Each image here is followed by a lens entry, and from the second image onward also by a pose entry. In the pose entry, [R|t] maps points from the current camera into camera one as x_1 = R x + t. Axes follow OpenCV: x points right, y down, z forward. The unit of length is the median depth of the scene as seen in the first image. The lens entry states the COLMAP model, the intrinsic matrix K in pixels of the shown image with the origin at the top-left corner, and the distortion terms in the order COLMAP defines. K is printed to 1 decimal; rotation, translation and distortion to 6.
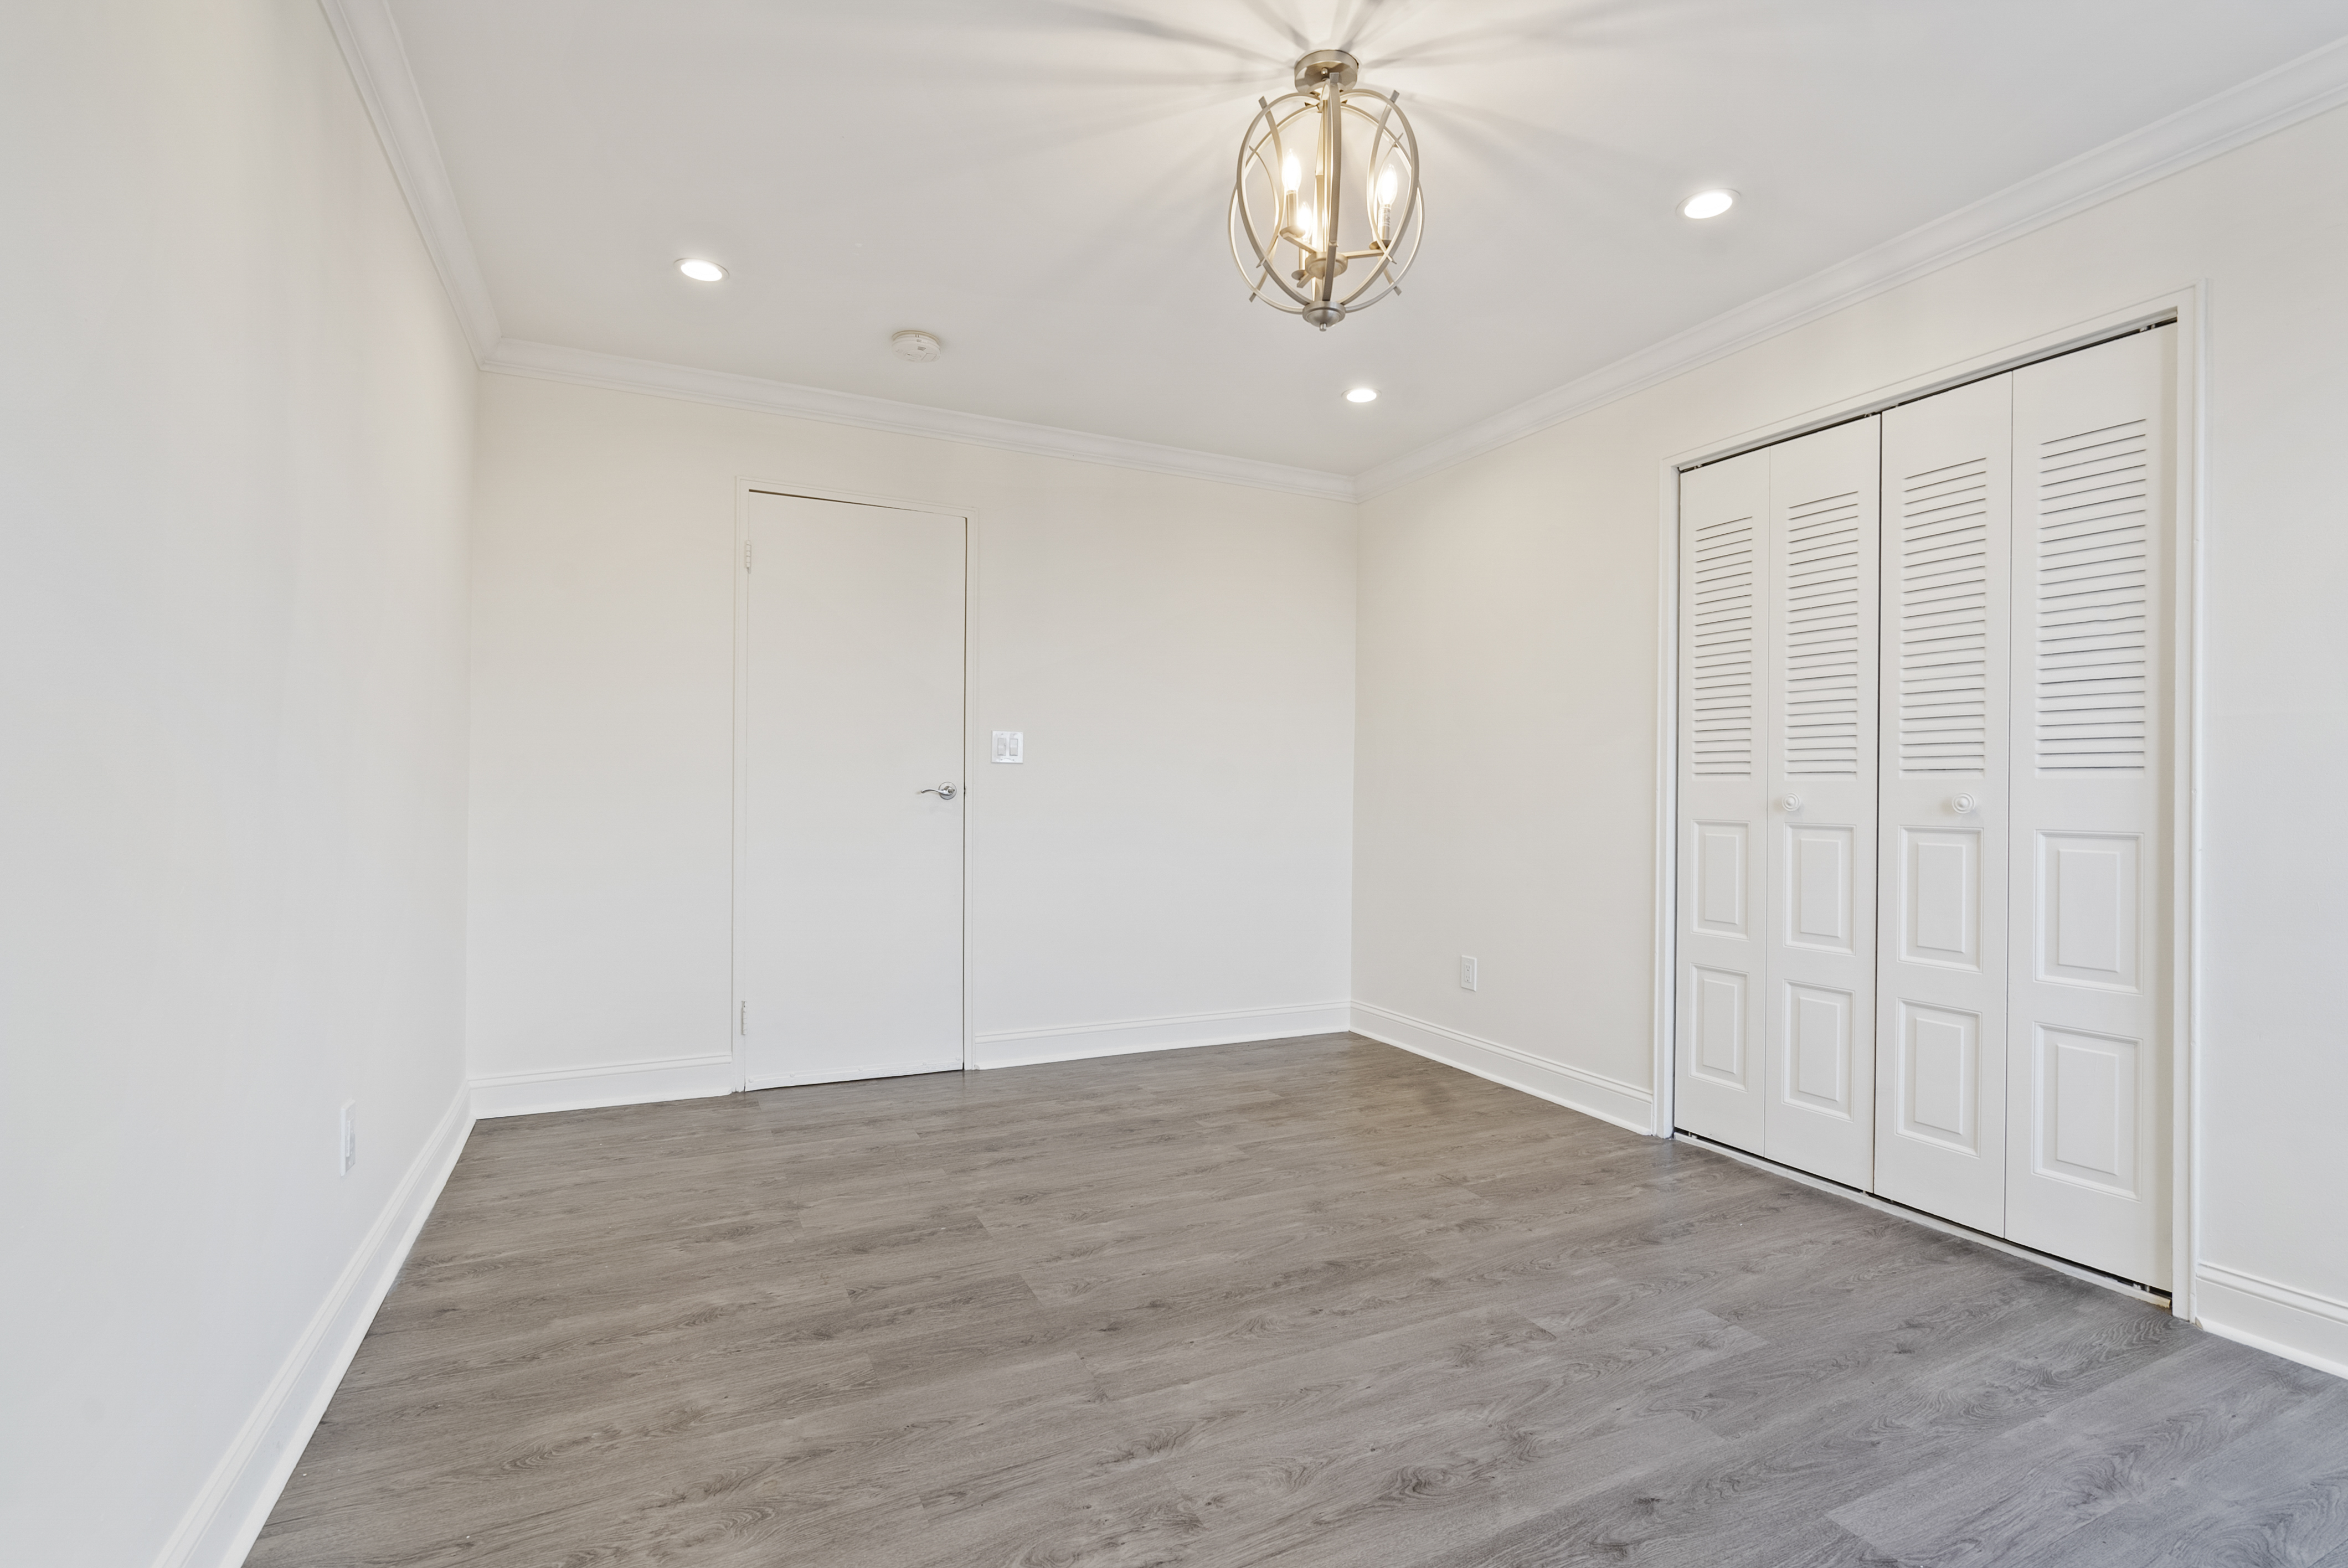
lens RADIAL K [[1083.7, 0, 1174.0], [0, 1083.7, 784.0], [0, 0, 1]] dist [-0.003023, 0.000453]
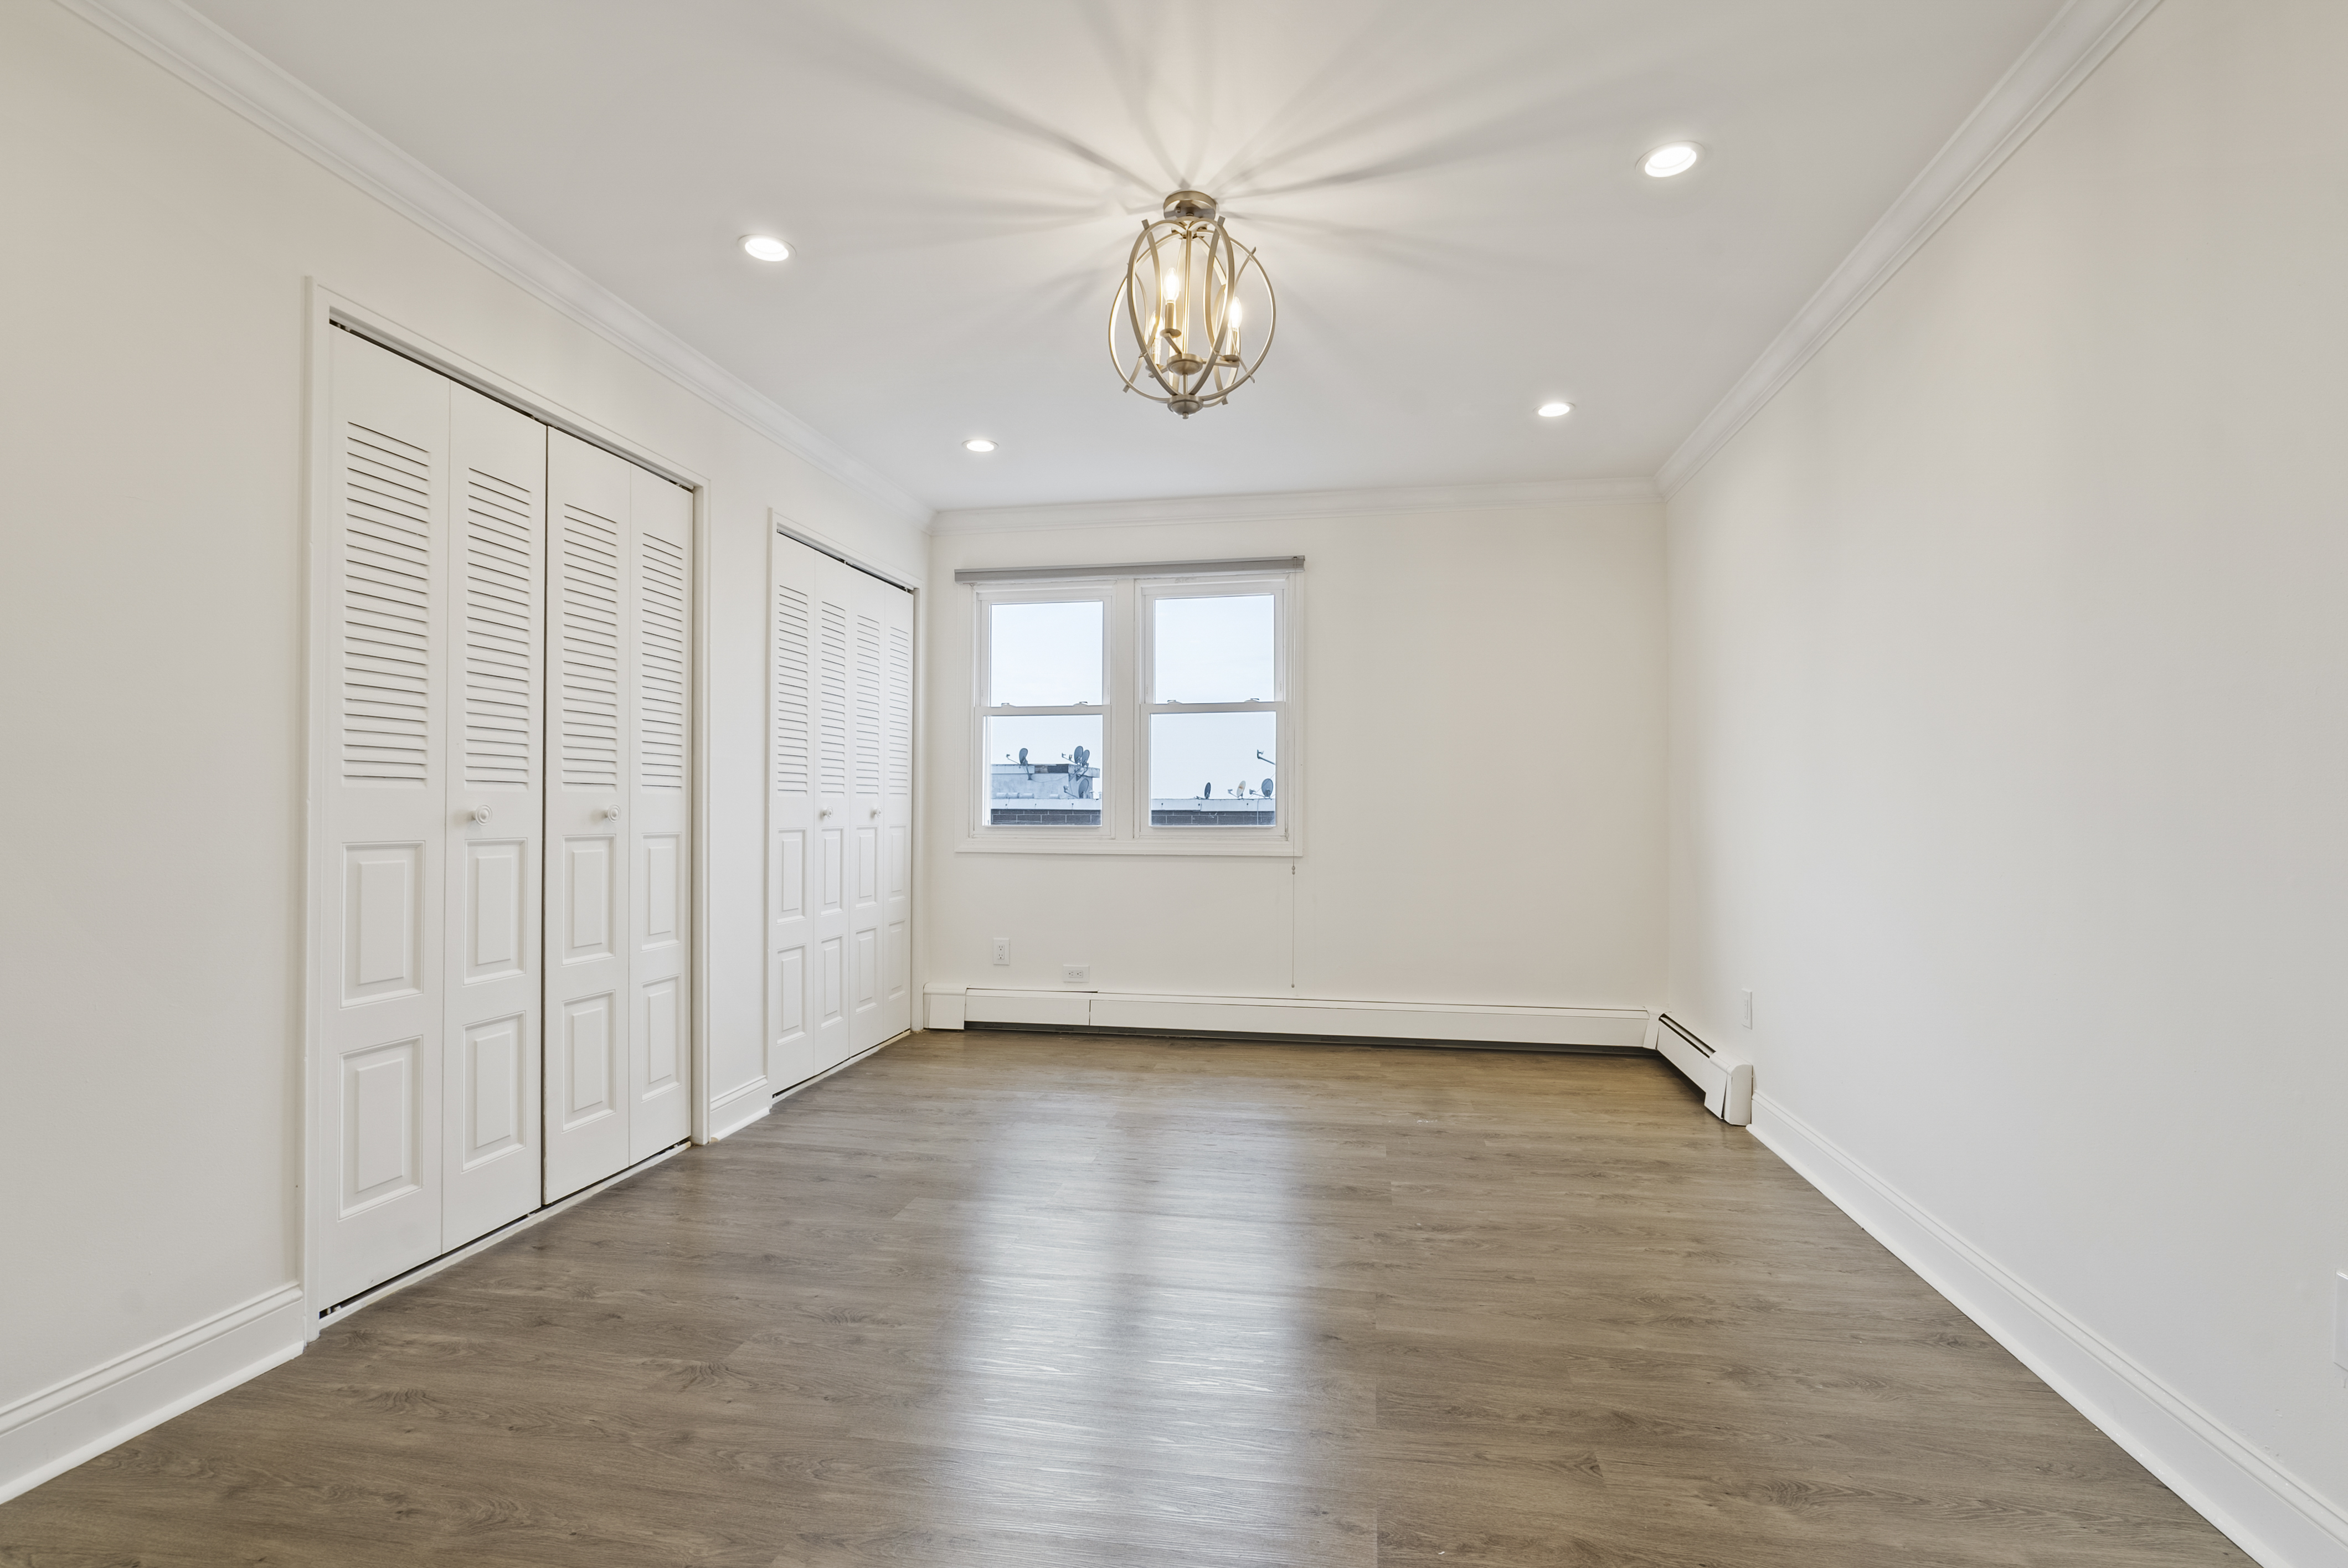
lens RADIAL K [[1091.7, 0, 1180.3], [0, 1091.7, 812.1], [0, 0, 1]] dist [-0.002583, -0.000089]
pose [[-0.817537, -0.010235, 0.575785, -0.449986], [-0.012172, 0.999926, 0.000492, 0.008260], [-0.575748, -0.006606, -0.817601, 1.631806]]
